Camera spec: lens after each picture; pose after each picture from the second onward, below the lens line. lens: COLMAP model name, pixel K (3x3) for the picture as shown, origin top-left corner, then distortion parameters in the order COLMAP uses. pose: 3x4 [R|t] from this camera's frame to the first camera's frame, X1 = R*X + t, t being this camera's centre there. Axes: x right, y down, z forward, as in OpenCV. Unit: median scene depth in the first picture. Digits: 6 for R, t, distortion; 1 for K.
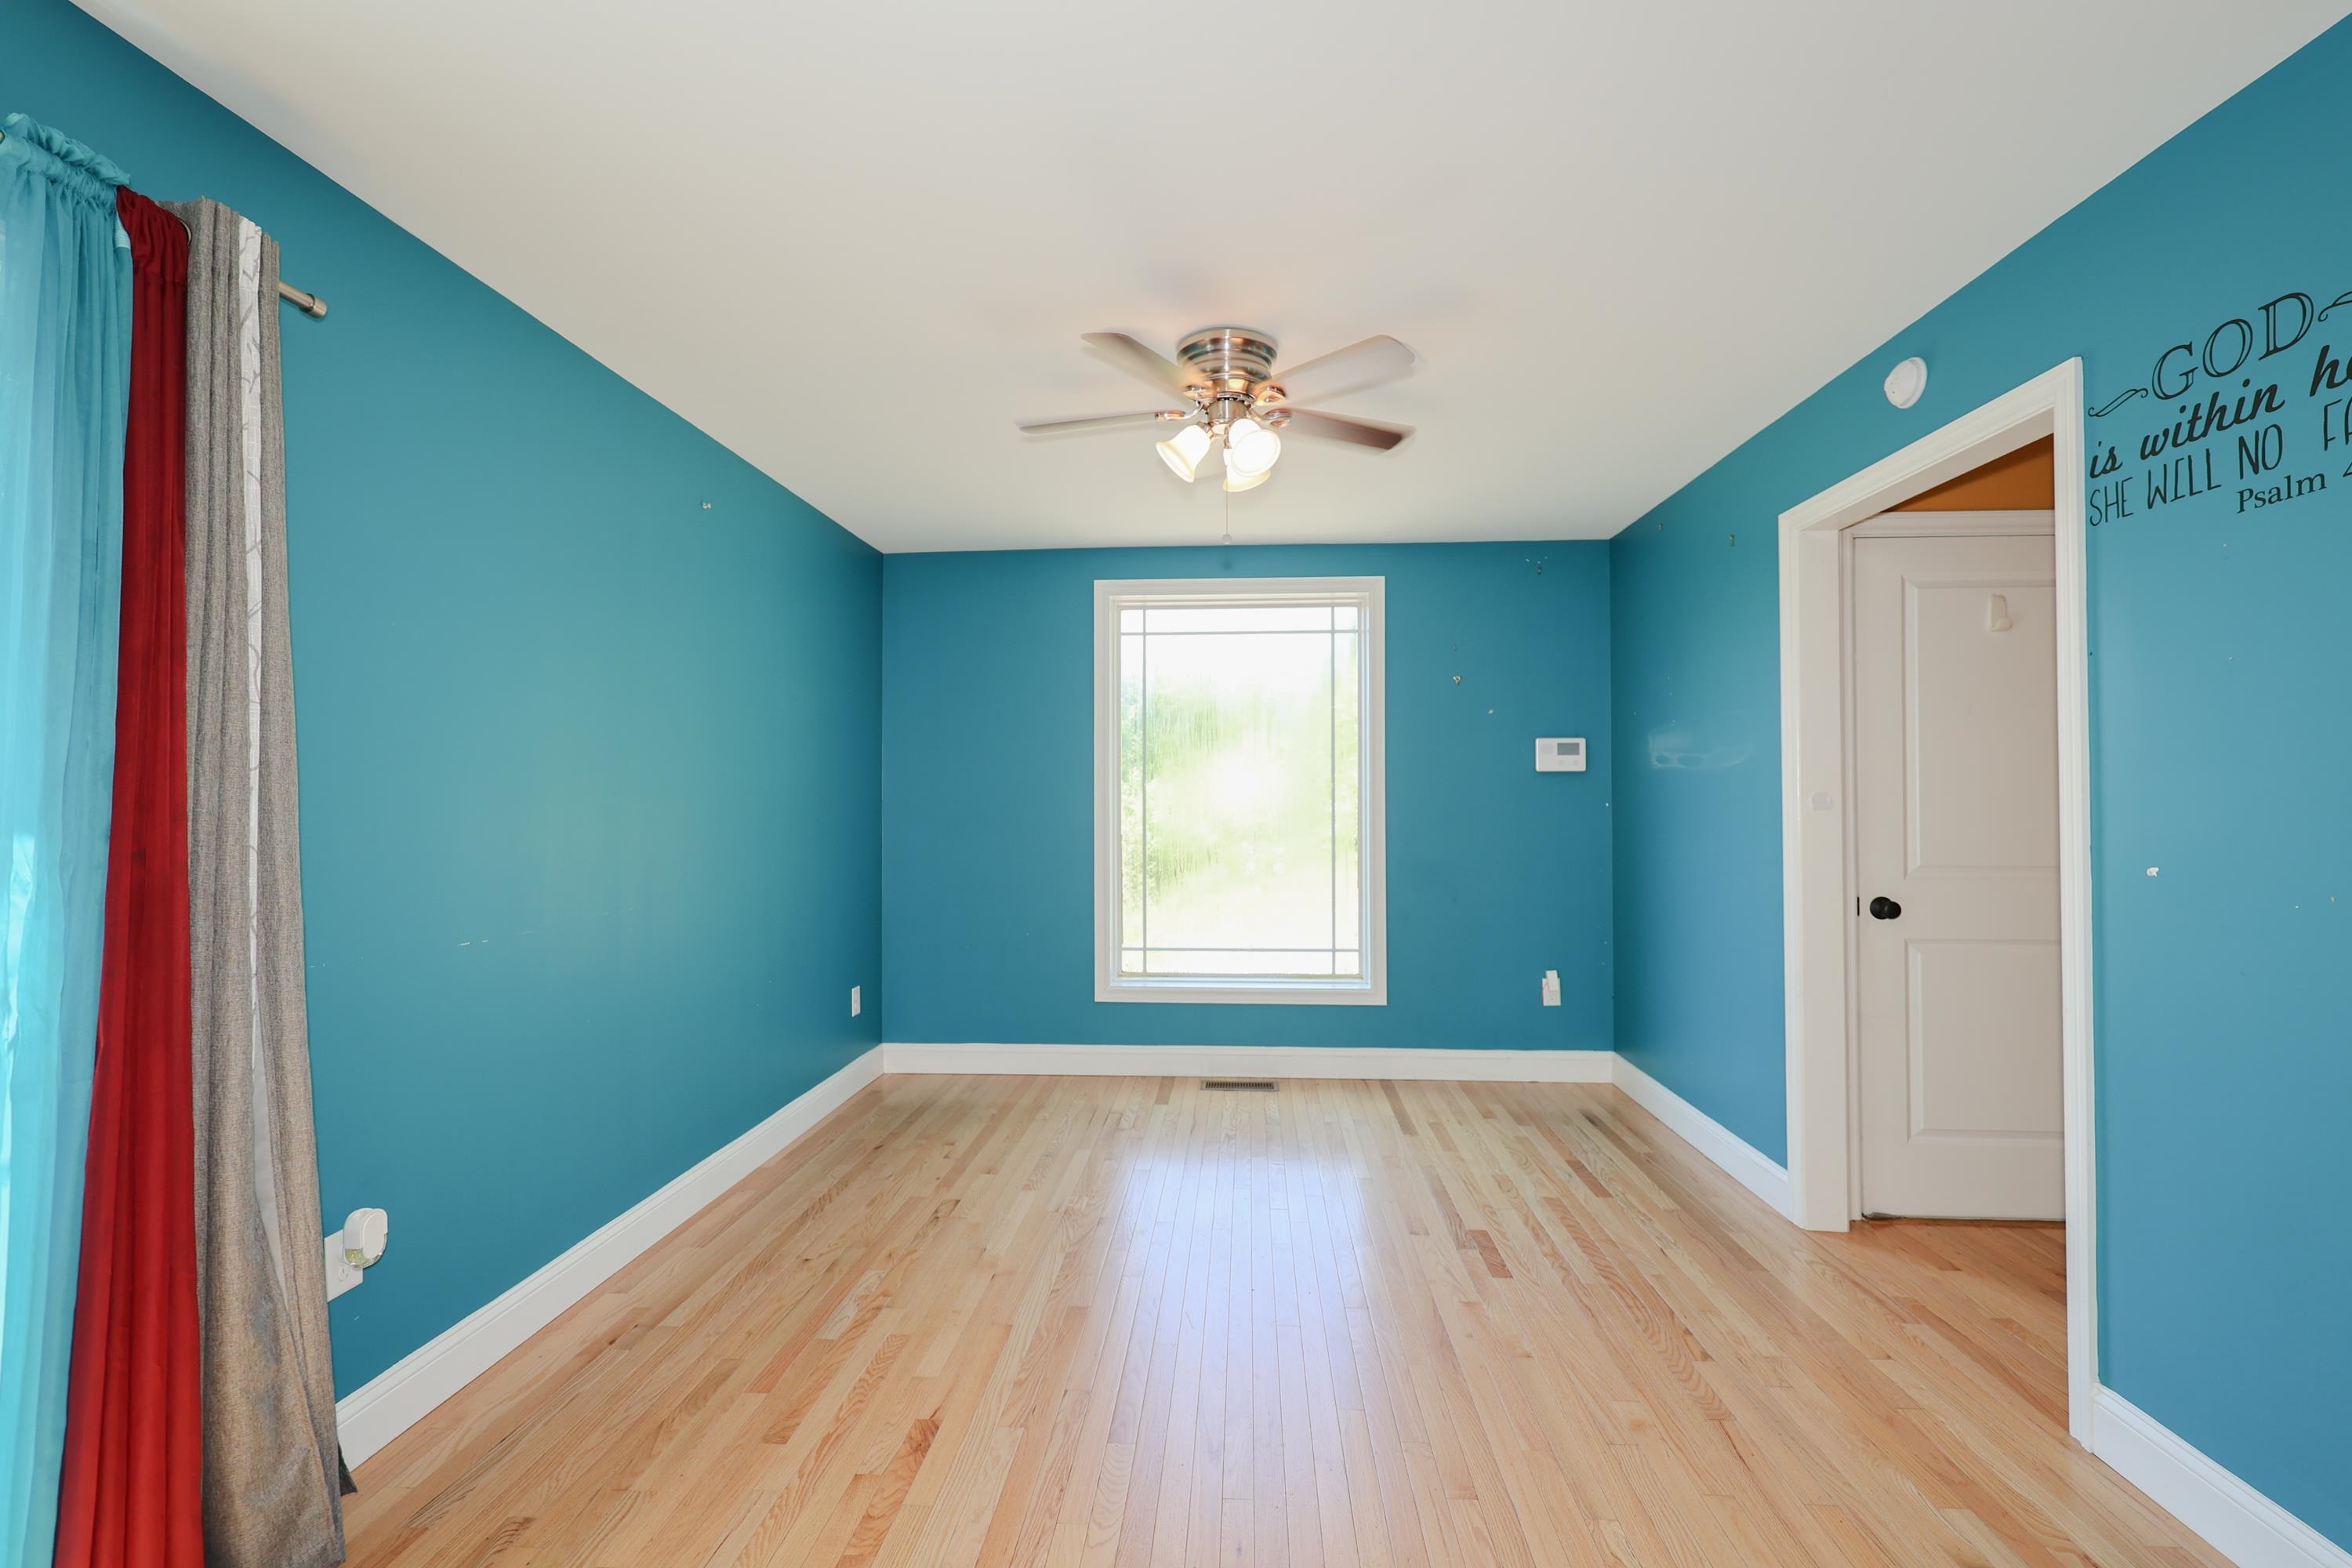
lens RADIAL K [[950.2, 0, 1153.0], [0, 950.2, 787.7], [0, 0, 1]] dist [0.003731, 0.000669]
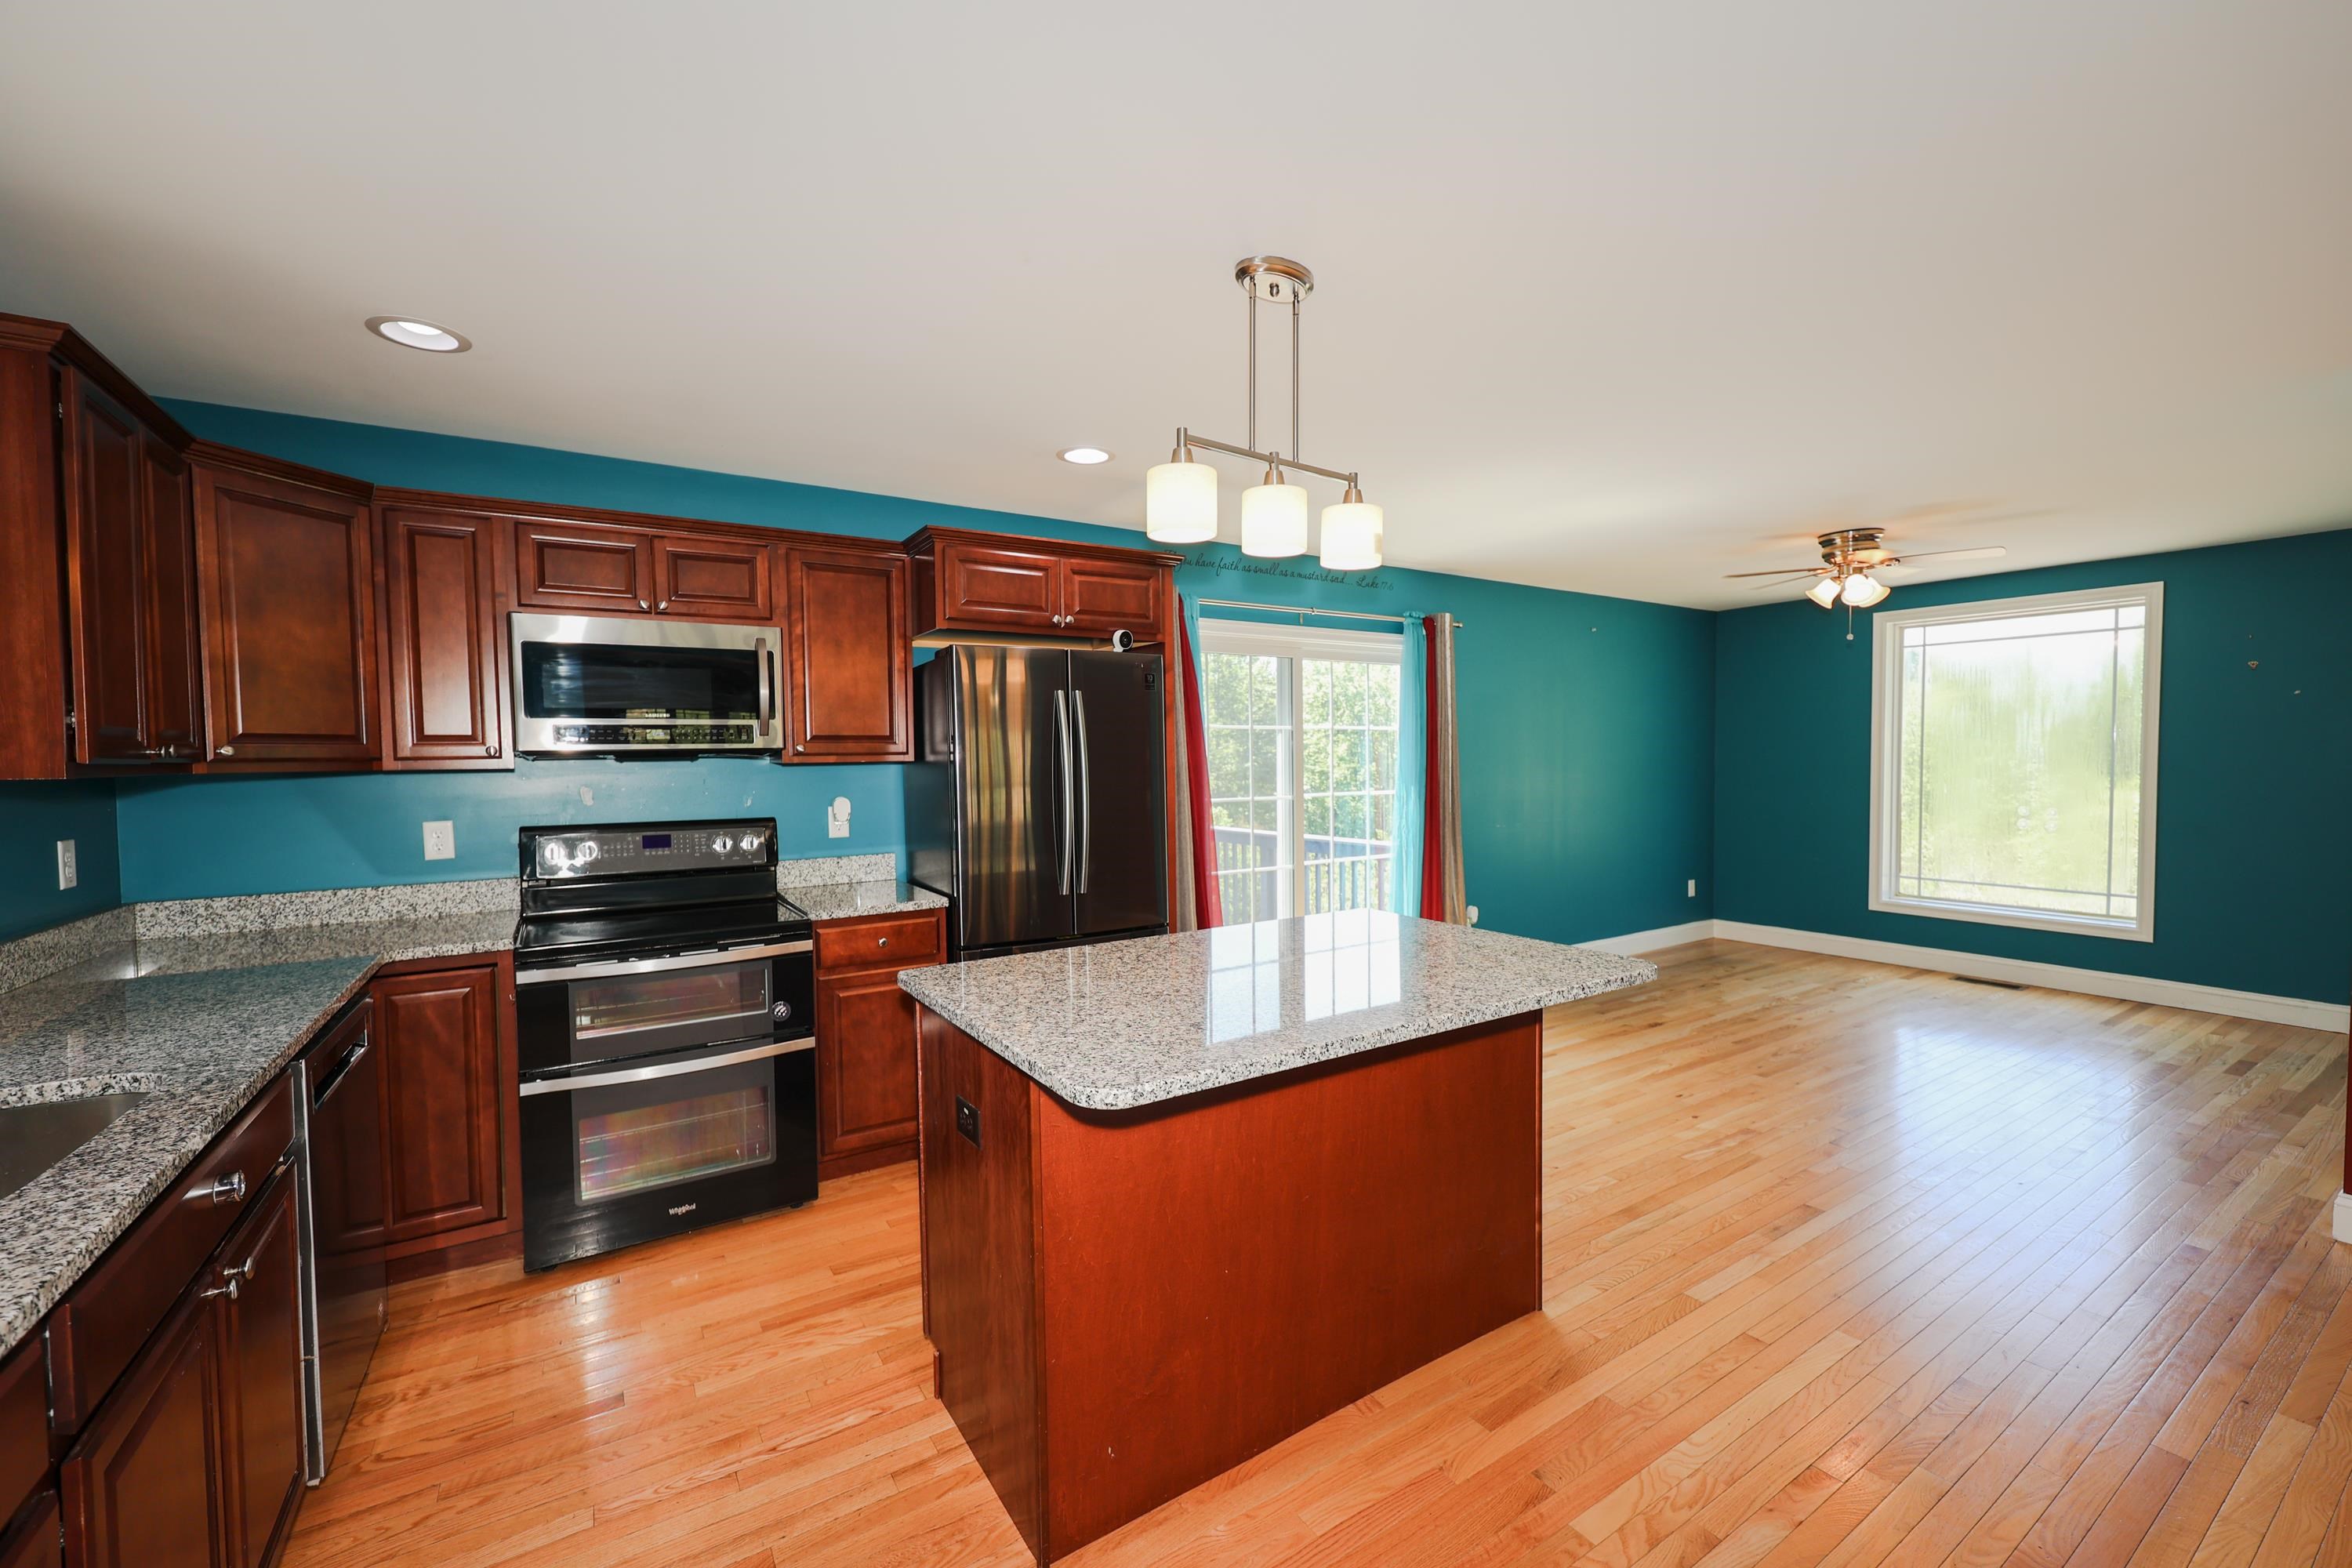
lens RADIAL K [[950.2, 0, 1186.7], [0, 950.2, 786.5], [0, 0, 1]] dist [0.003731, 0.000669]
pose [[0.608511, 0.023973, -0.793183, 0.449712], [0.021857, 0.998658, 0.046951, -0.050796], [0.793244, -0.045907, 0.607171, -0.684136]]
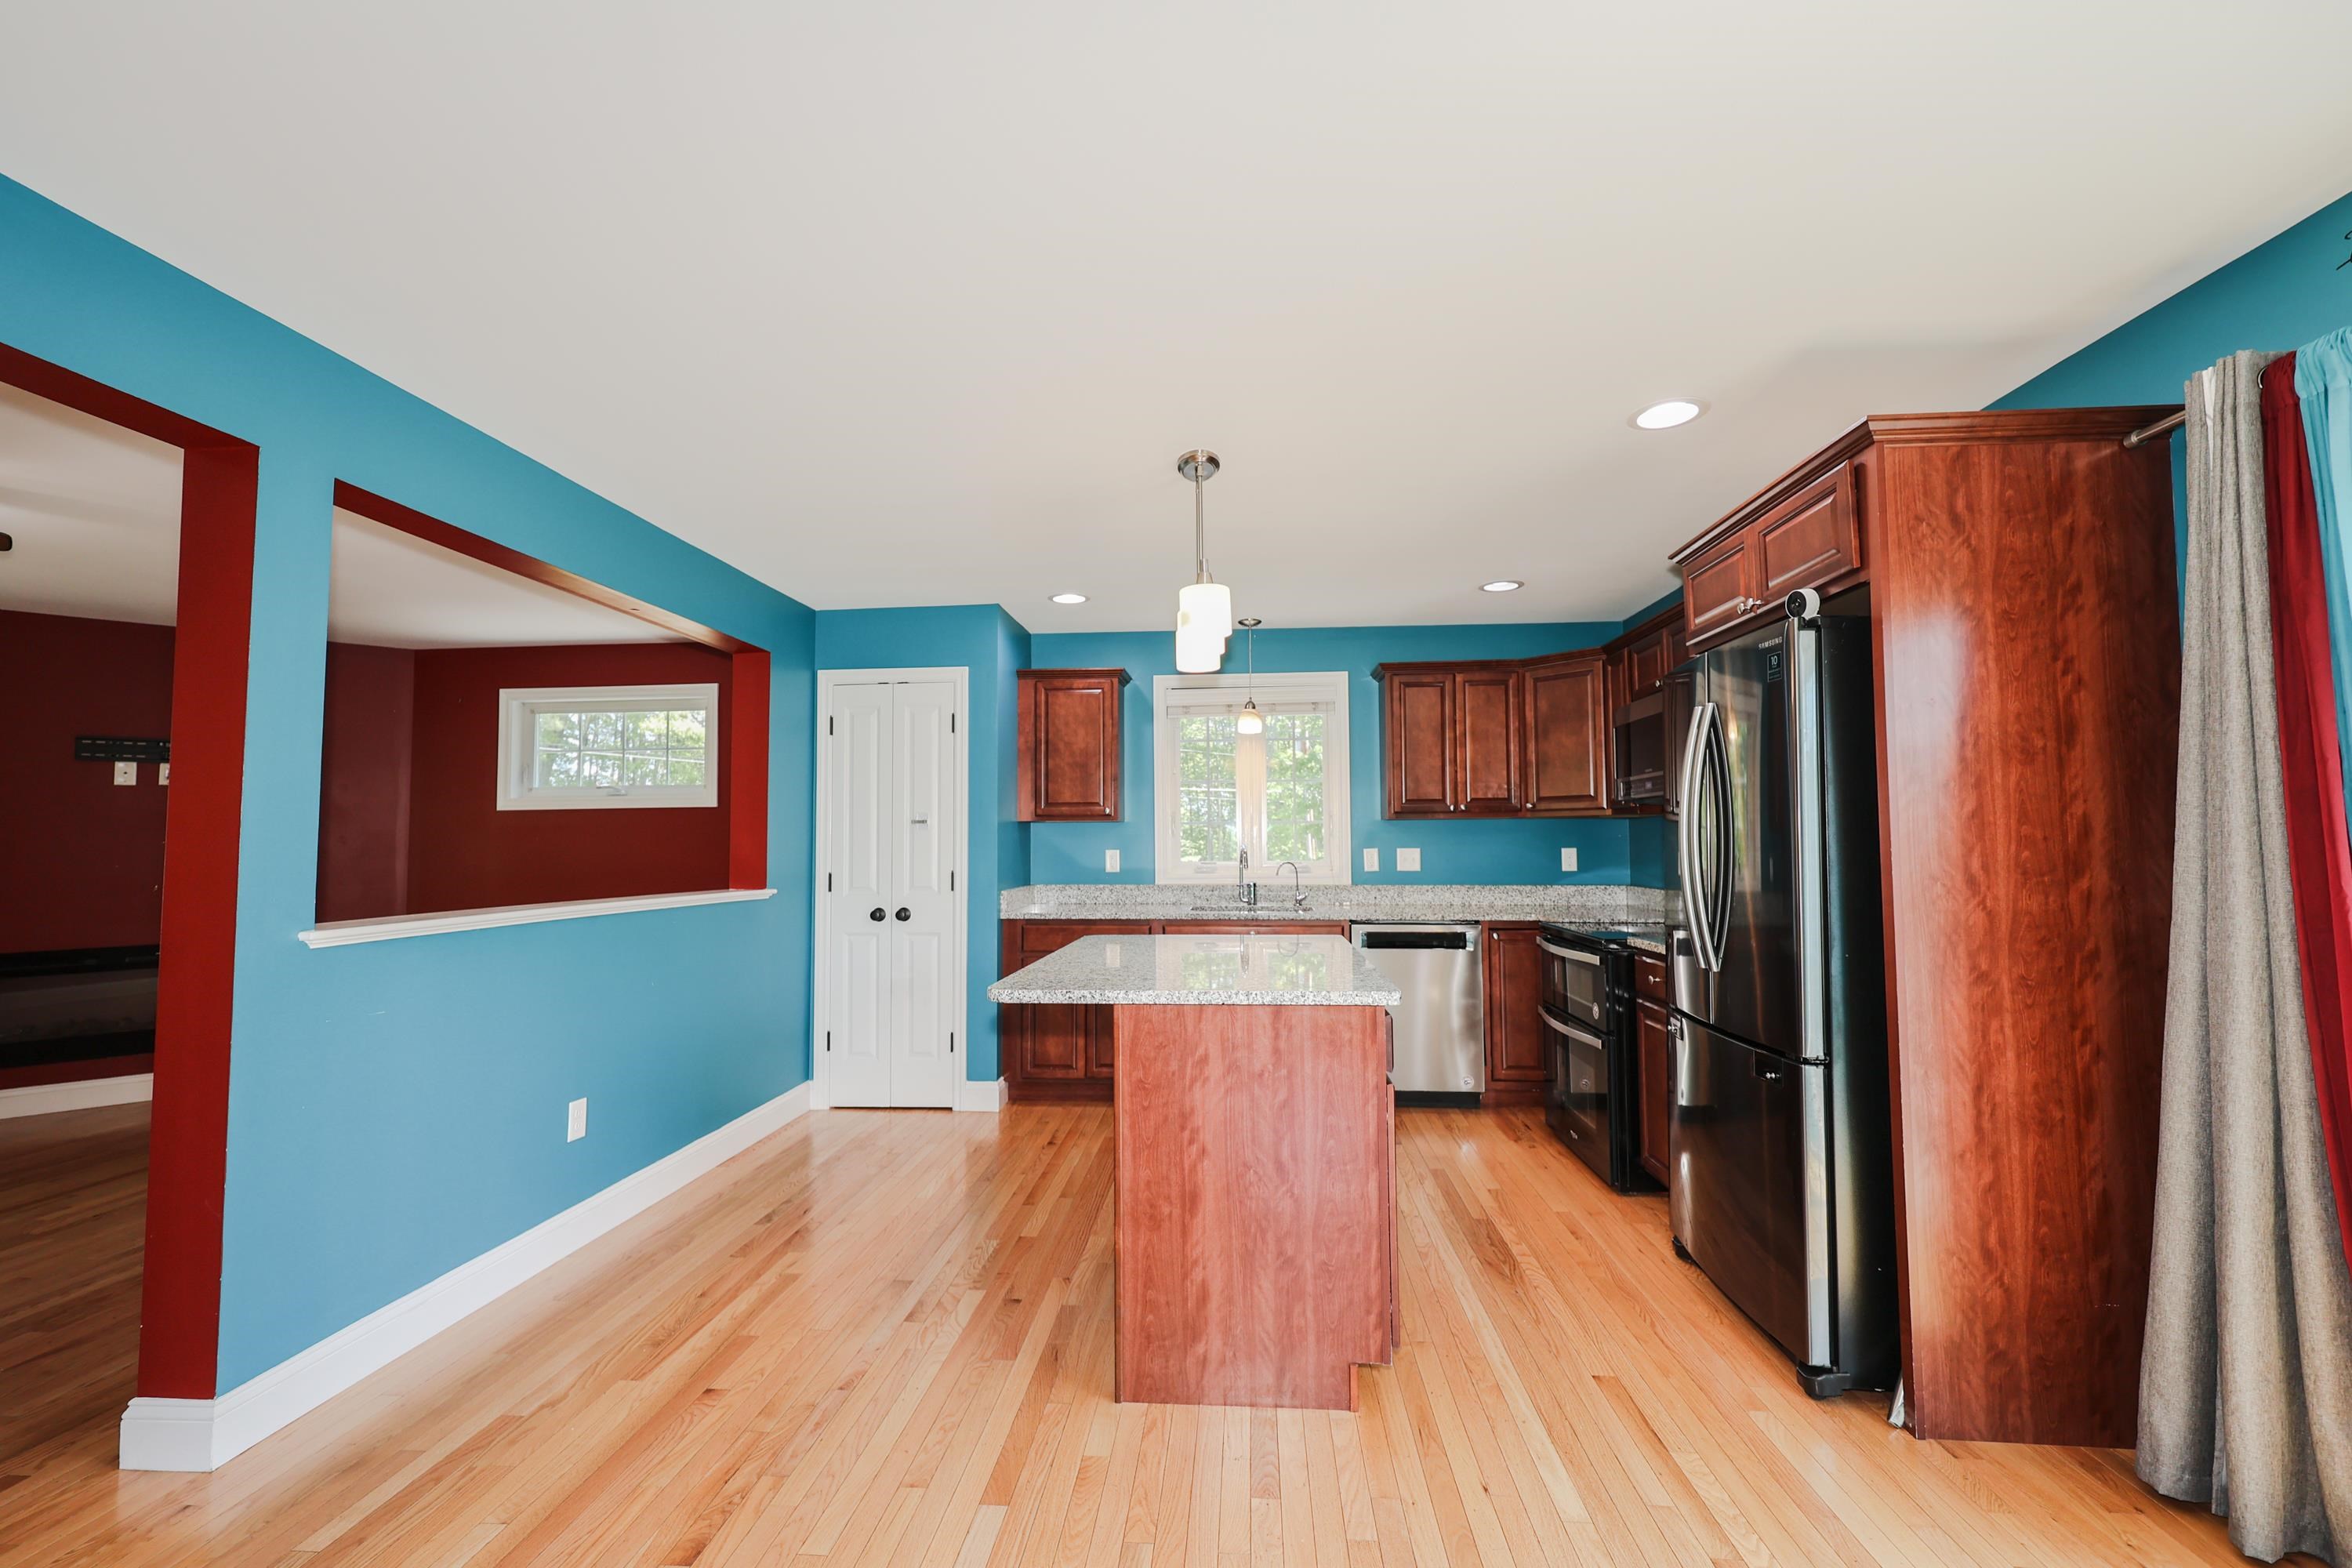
lens RADIAL K [[950.2, 0, 1142.1], [0, 950.2, 793.7], [0, 0, 1]] dist [0.003731, 0.000669]
pose [[-0.999649, 0.008432, 0.025115, -0.453109], [0.006751, 0.997778, -0.066279, 0.081523], [-0.025618, -0.066086, -0.997485, 2.019459]]
